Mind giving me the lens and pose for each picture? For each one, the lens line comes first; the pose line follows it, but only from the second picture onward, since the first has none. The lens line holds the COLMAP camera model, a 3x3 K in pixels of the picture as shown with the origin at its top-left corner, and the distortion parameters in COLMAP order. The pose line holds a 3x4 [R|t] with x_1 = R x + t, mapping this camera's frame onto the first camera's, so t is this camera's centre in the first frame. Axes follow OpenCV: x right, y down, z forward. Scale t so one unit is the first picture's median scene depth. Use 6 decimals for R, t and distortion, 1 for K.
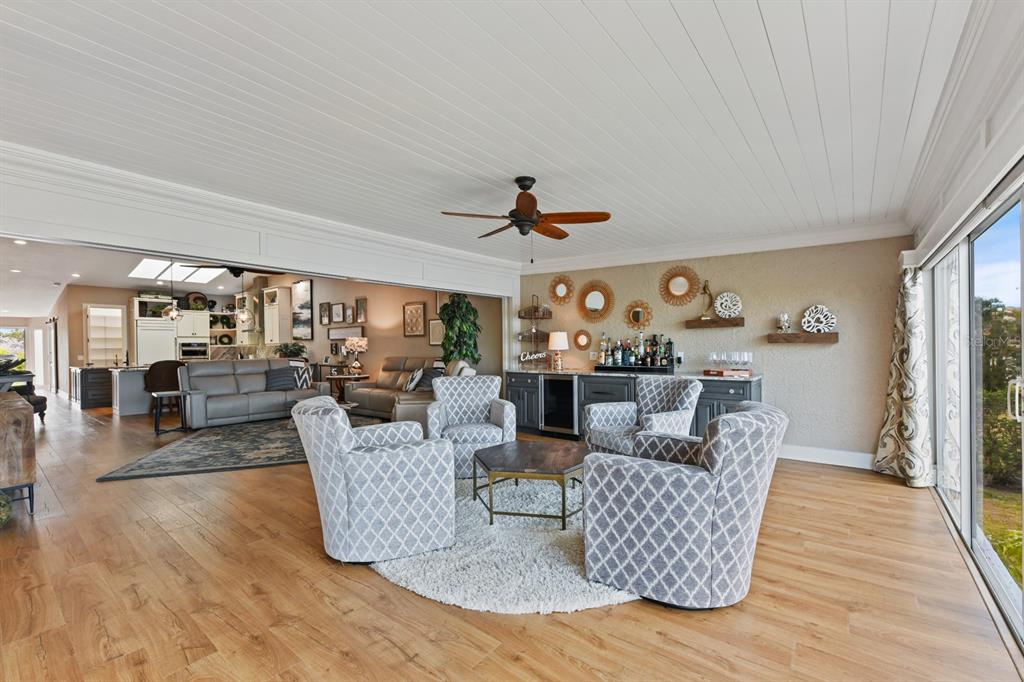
lens RADIAL K [[431.9, 0, 516.2], [0, 431.9, 347.9], [0, 0, 1]] dist [-0.002700, -0.001775]
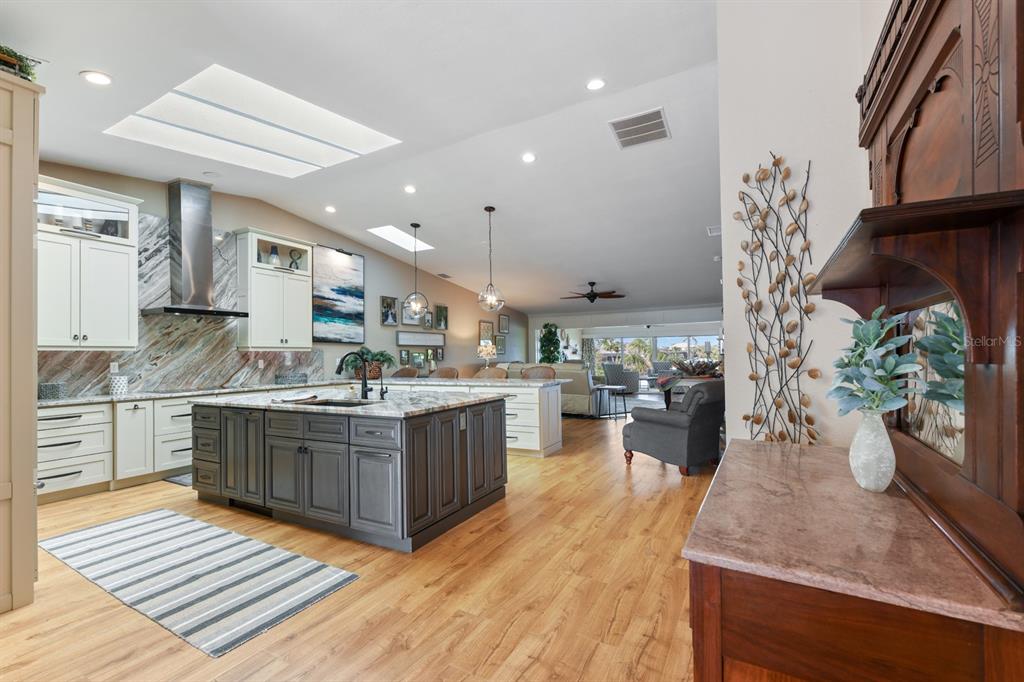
lens RADIAL K [[451.3, 0, 503.2], [0, 451.3, 349.6], [0, 0, 1]] dist [0.005402, -0.001009]
pose [[-0.161634, 0.026117, 0.986505, -2.239373], [0.018467, 0.999555, -0.023437, 0.020387], [-0.986678, 0.014429, -0.162044, 1.648478]]
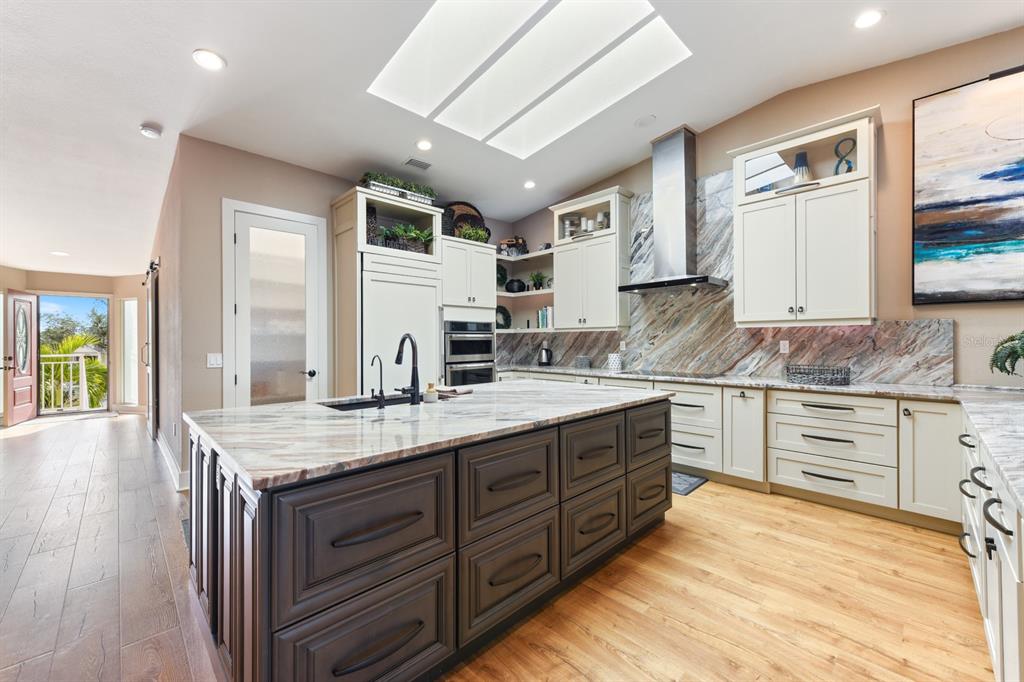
lens RADIAL K [[406.1, 0, 514.2], [0, 406.1, 339.6], [0, 0, 1]] dist [0.002124, -0.000795]
pose [[0.993271, 0.005381, -0.115687, -1.444231], [-0.005869, 0.999975, -0.003881, 0.012724], [0.115663, 0.004534, 0.993278, 1.378773]]
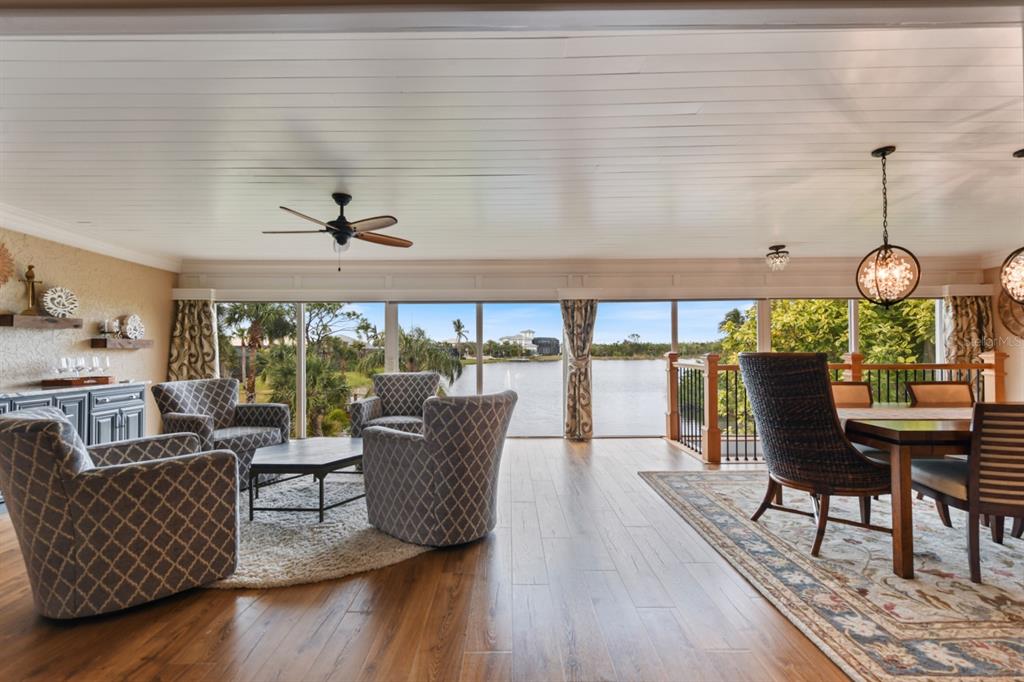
lens RADIAL K [[431.9, 0, 514.2], [0, 431.9, 341.4], [0, 0, 1]] dist [-0.002700, -0.001775]
pose [[-0.633543, 0.027386, 0.773222, -0.577724], [0.014377, 0.999618, -0.023625, 0.007947], [-0.773574, -0.003851, -0.633695, 0.682119]]
